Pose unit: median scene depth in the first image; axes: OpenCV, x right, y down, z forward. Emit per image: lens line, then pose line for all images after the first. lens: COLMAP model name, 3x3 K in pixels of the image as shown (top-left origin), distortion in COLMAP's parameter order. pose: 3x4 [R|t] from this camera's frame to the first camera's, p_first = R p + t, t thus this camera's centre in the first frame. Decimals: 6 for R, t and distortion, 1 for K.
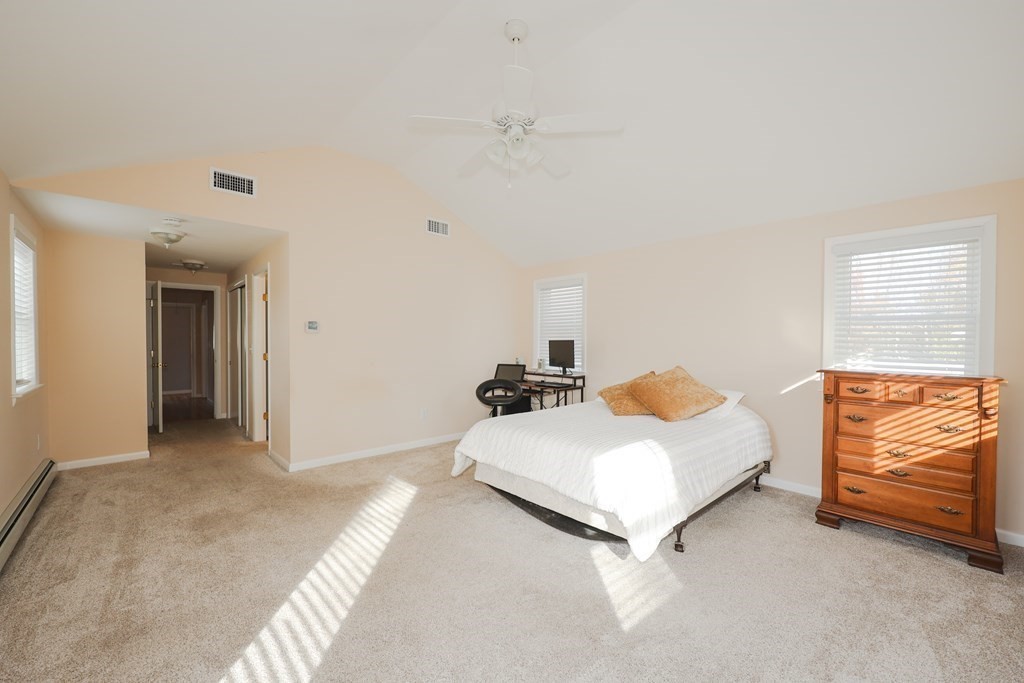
lens RADIAL K [[417.5, 0, 514.9], [0, 417.5, 339.7], [0, 0, 1]] dist [-0.000529, 0.000159]
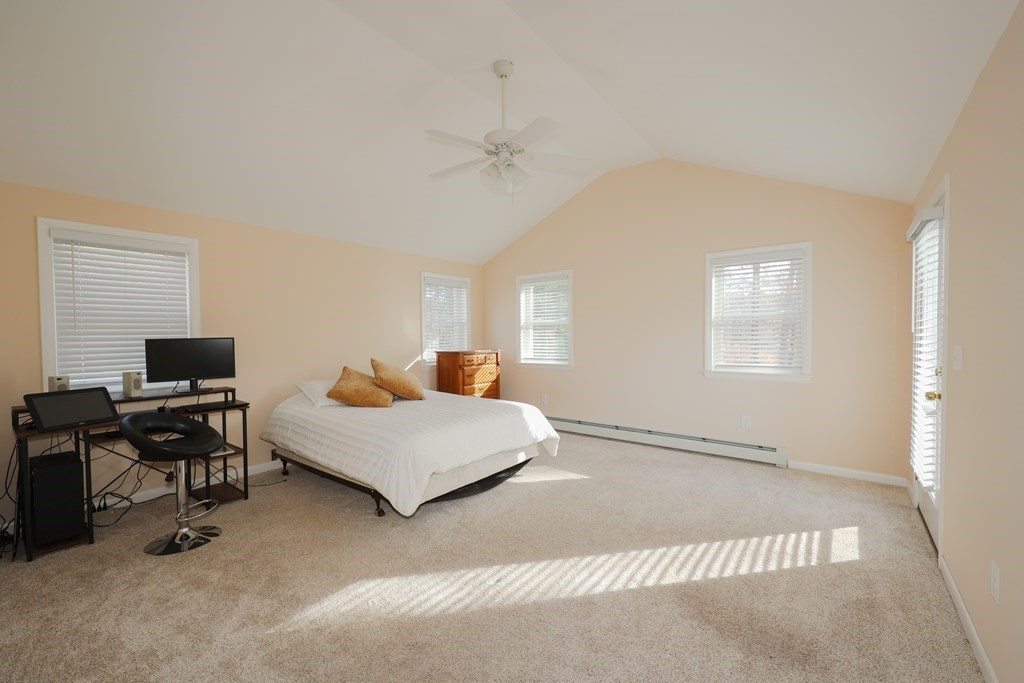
lens RADIAL K [[417.5, 0, 514.9], [0, 417.5, 339.7], [0, 0, 1]] dist [-0.000529, 0.000159]
pose [[-0.161239, -0.015906, 0.986787, -1.080712], [0.011213, 0.999776, 0.017947, -0.005210], [-0.986852, 0.013959, -0.161025, 1.086869]]
